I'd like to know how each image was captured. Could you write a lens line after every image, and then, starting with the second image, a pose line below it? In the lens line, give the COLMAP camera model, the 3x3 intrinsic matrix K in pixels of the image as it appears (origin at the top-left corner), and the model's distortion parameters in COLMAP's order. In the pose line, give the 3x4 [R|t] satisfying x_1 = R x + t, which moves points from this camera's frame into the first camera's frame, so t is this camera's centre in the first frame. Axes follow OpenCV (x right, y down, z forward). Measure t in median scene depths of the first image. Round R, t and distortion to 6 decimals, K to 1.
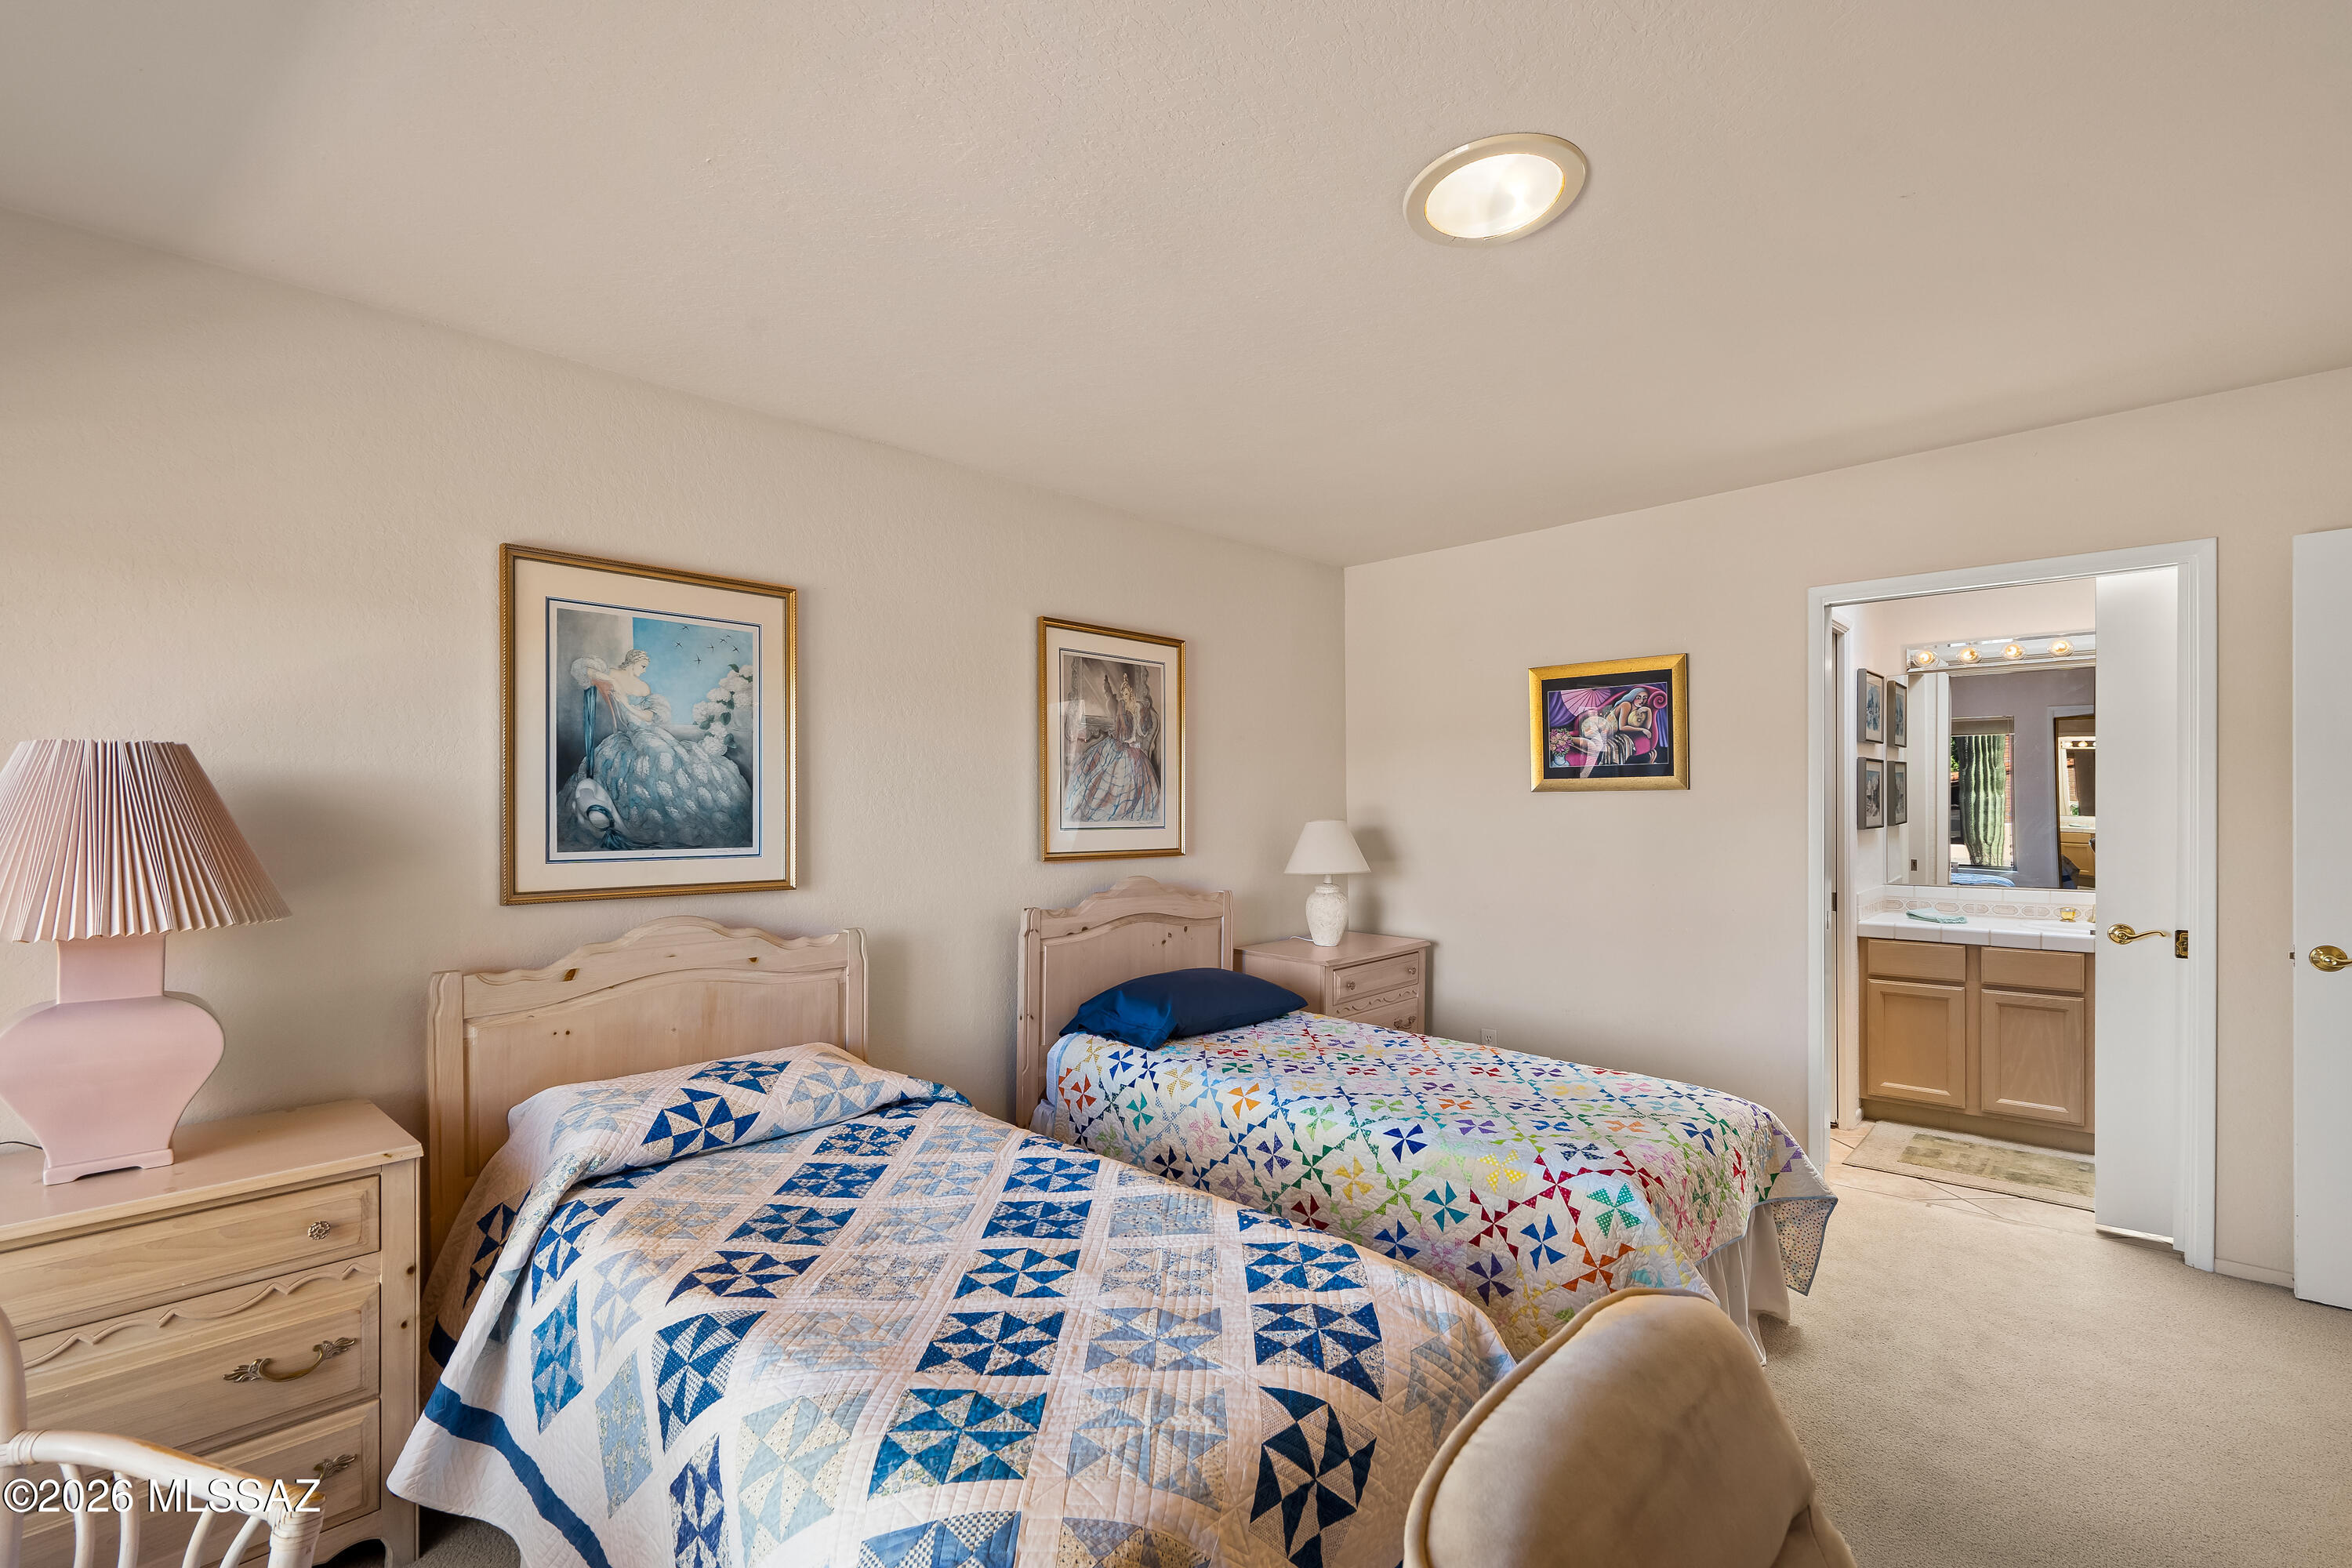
lens RADIAL K [[1079.1, 0, 1170.3], [0, 1079.1, 804.2], [0, 0, 1]] dist [0.000028, 0.000737]
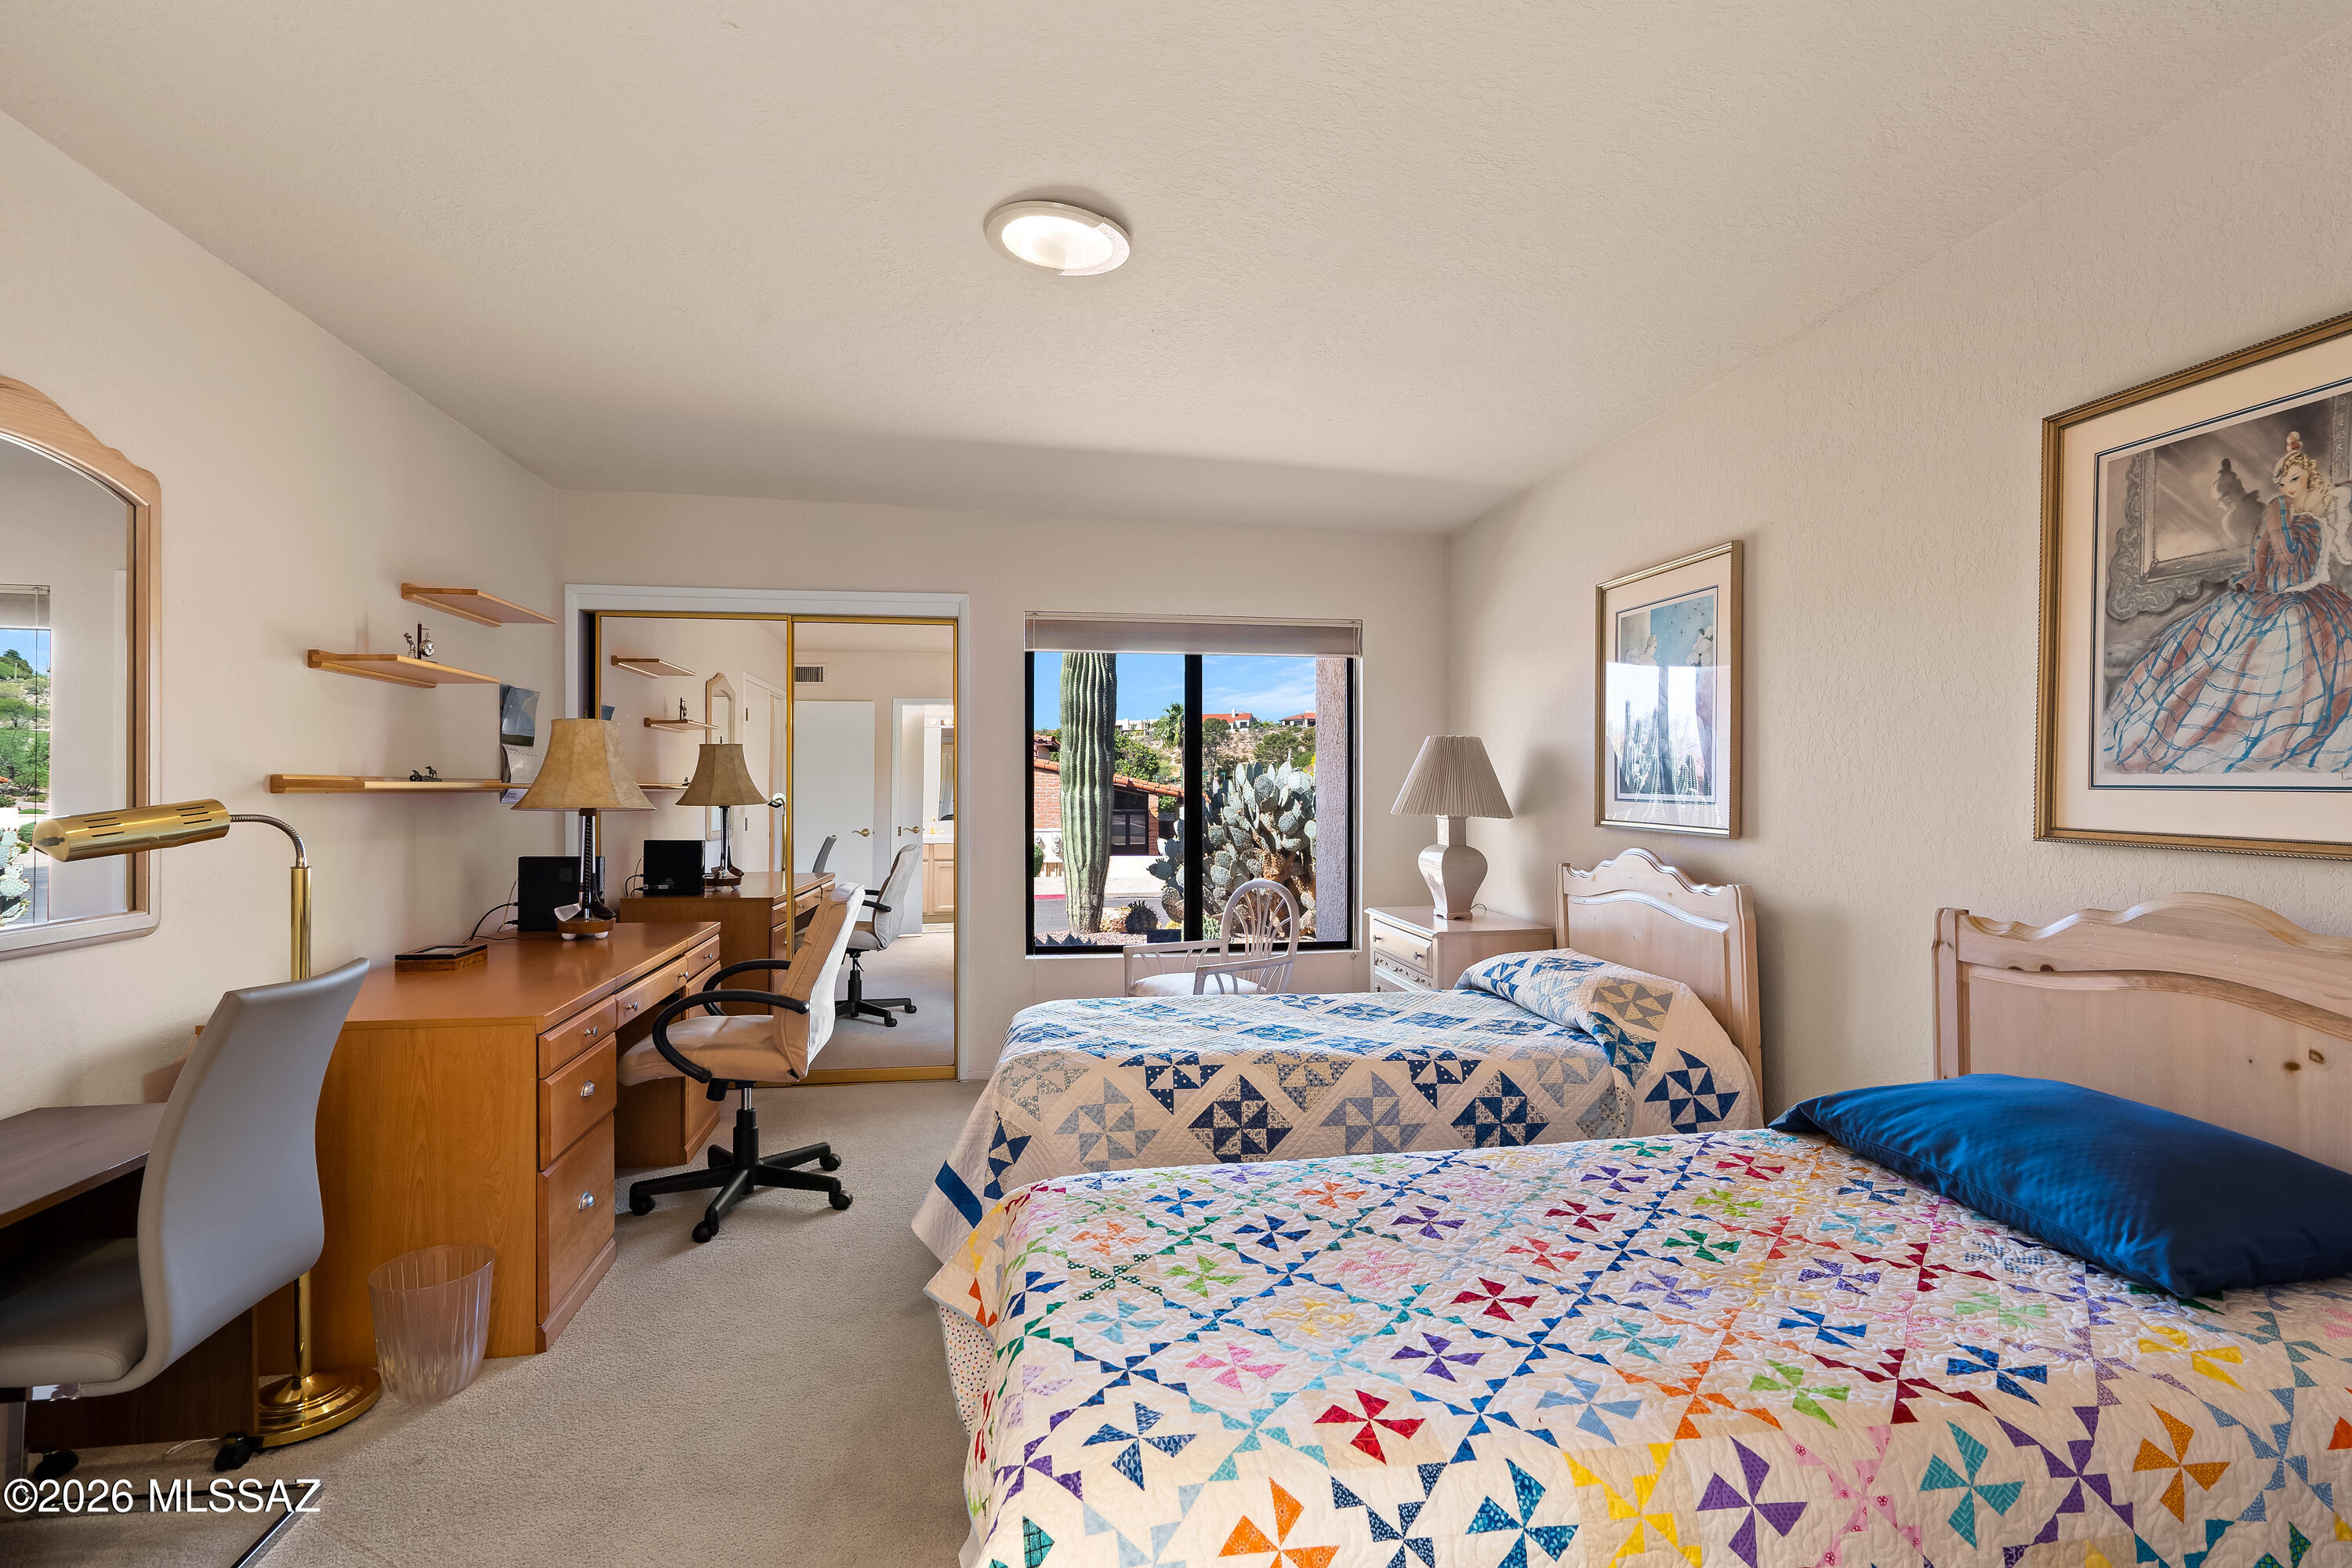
lens RADIAL K [[1079.1, 0, 1171.4], [0, 1079.1, 782.4], [0, 0, 1]] dist [0.000028, 0.000737]
pose [[-0.618228, 0.004757, -0.785985, 0.596647], [0.005330, 0.999984, 0.001860, 0.016782], [0.785981, -0.003039, -0.618243, 0.942414]]
